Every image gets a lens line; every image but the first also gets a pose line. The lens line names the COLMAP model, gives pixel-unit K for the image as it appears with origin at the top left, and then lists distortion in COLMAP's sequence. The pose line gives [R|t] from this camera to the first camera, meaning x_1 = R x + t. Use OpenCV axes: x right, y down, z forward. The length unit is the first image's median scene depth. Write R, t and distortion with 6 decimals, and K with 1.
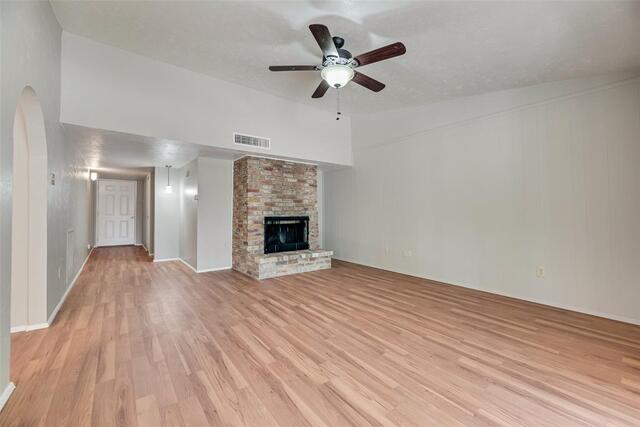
lens RADIAL K [[262.7, 0, 321.4], [0, 262.7, 212.0], [0, 0, 1]] dist [-0.003675, -0.000045]
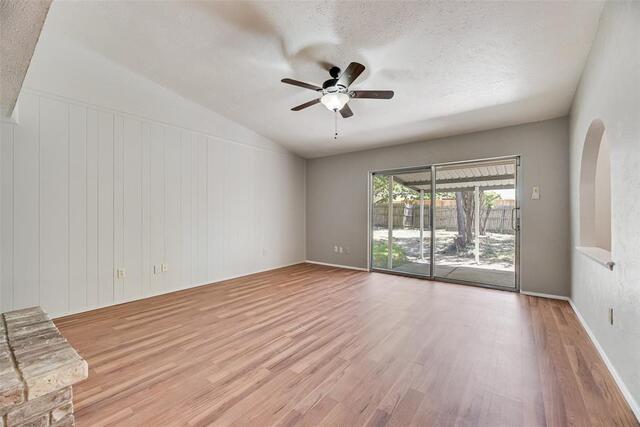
lens RADIAL K [[262.7, 0, 319.9], [0, 262.7, 213.5], [0, 0, 1]] dist [-0.003675, -0.000045]
pose [[-0.254692, 0.003688, 0.967015, -0.756010], [0.006601, 0.999976, -0.002075, -0.007021], [-0.967000, 0.005855, -0.254710, 0.969453]]
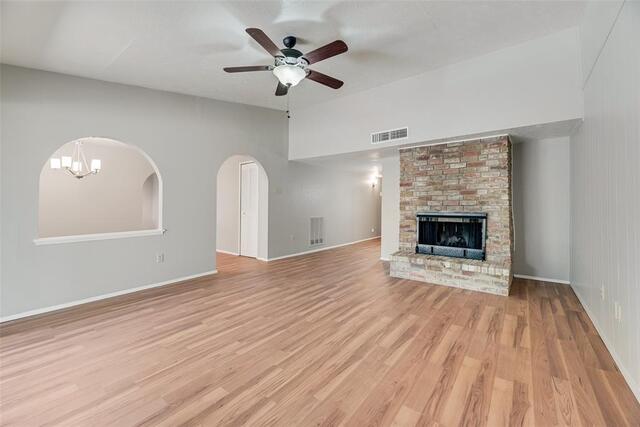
lens RADIAL K [[262.7, 0, 321.7], [0, 262.7, 208.4], [0, 0, 1]] dist [-0.003675, -0.000045]
pose [[0.263091, 0.006104, -0.964752, 0.780438], [0.000613, 0.999979, 0.006494, -0.002129], [0.964771, -0.002300, 0.263082, 0.609300]]
